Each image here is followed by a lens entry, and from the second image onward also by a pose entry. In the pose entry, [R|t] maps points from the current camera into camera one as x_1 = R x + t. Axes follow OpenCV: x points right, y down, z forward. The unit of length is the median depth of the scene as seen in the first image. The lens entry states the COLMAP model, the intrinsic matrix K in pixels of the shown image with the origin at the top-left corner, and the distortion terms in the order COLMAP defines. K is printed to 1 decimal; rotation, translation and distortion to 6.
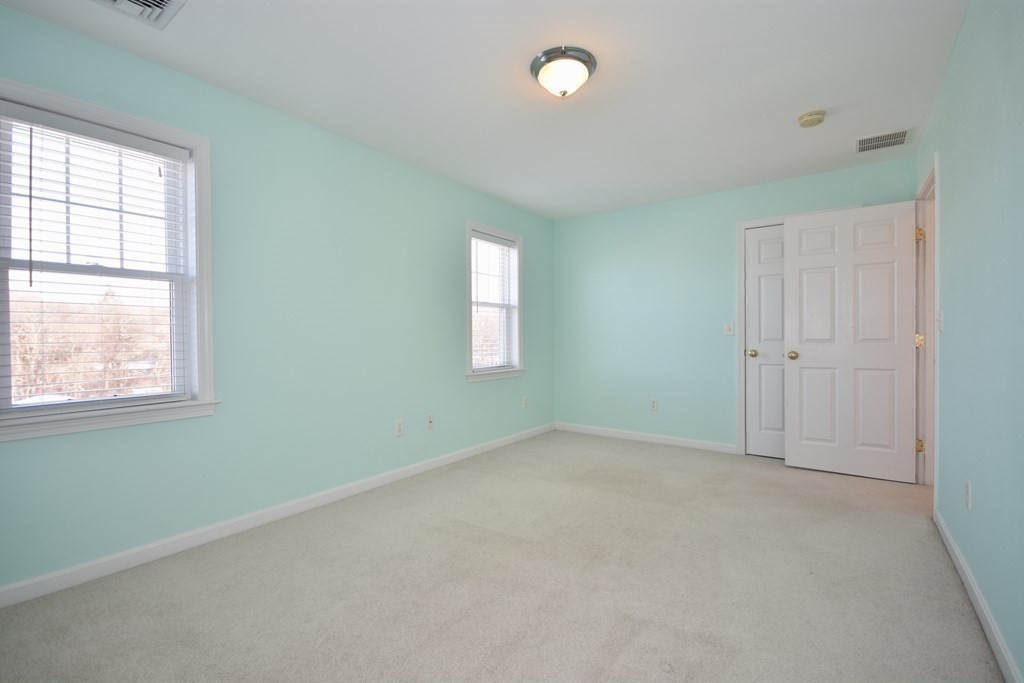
lens RADIAL K [[457.5, 0, 504.8], [0, 457.5, 333.7], [0, 0, 1]] dist [0.020471, 0.000491]
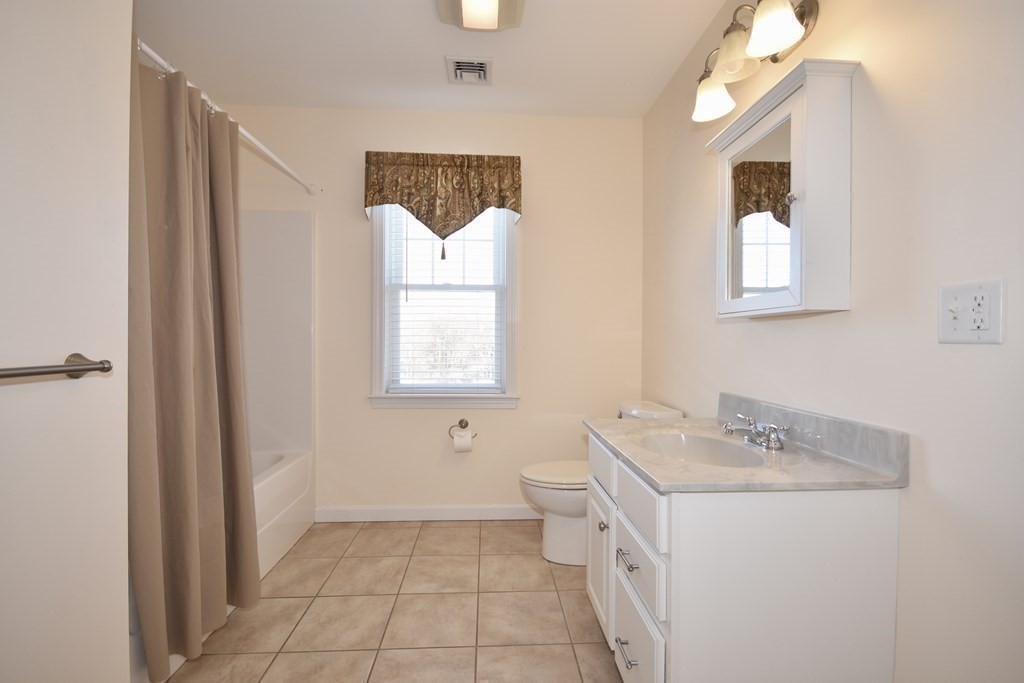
lens RADIAL K [[457.5, 0, 511.2], [0, 457.5, 346.0], [0, 0, 1]] dist [0.020471, 0.000491]
pose [[0.646357, 0.016974, -0.762846, 0.209574], [-0.001802, 0.999784, 0.020718, 0.001503], [0.763033, -0.012016, 0.646248, 0.272737]]
